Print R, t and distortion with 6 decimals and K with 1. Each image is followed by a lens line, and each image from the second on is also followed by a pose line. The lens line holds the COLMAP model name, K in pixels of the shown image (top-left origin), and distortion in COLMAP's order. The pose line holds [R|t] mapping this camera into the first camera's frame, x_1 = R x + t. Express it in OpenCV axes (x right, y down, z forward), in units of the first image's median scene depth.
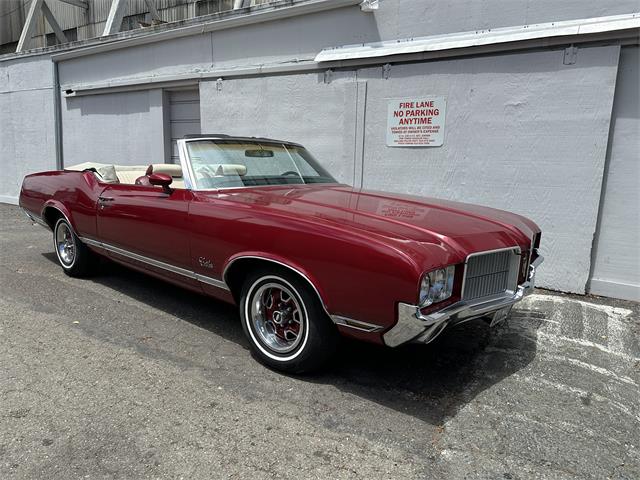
lens RADIAL K [[447.1, 0, 317.4], [0, 447.1, 247.5], [0, 0, 1]] dist [0.040232, -0.047951]
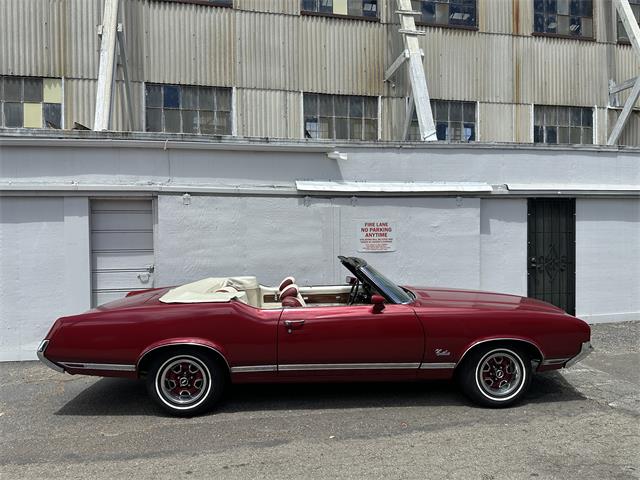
lens RADIAL K [[447.1, 0, 319.7], [0, 447.1, 240.8], [0, 0, 1]] dist [0.040232, -0.047951]
pose [[0.715046, -0.047020, 0.697494, -0.943395], [0.163516, 0.981308, -0.101478, -0.146888], [-0.679685, 0.186613, 0.709369, 0.096451]]
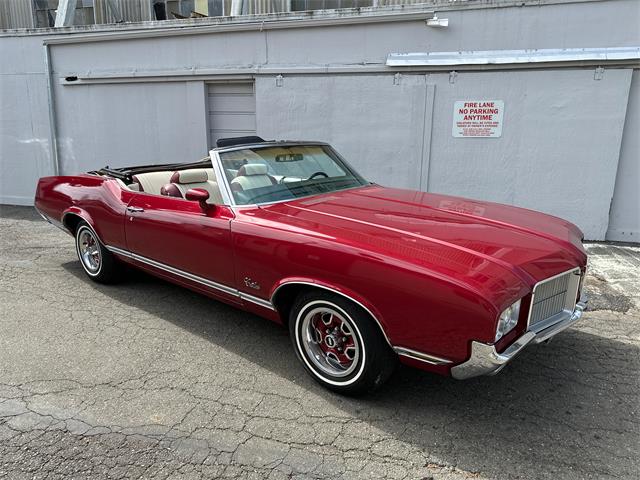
lens RADIAL K [[447.1, 0, 315.7], [0, 447.1, 240.1], [0, 0, 1]] dist [0.040232, -0.047951]
pose [[0.955557, -0.090181, 0.280674, -0.615861], [0.075967, 0.995234, 0.061140, -0.050489], [-0.284850, -0.037101, 0.957854, -0.101693]]
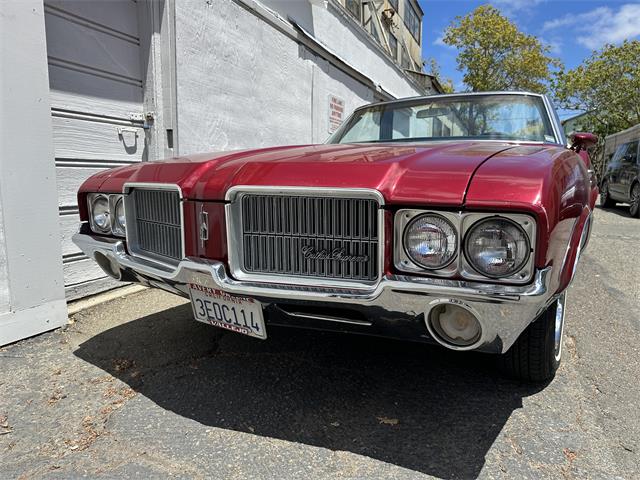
lens RADIAL K [[447.1, 0, 322.5], [0, 447.1, 243.0], [0, 0, 1]] dist [0.040232, -0.047951]
pose [[-0.179052, -0.170189, 0.969008, -1.073878], [0.187105, 0.961059, 0.203366, -0.200231], [-0.965884, 0.217720, -0.140236, 1.310753]]
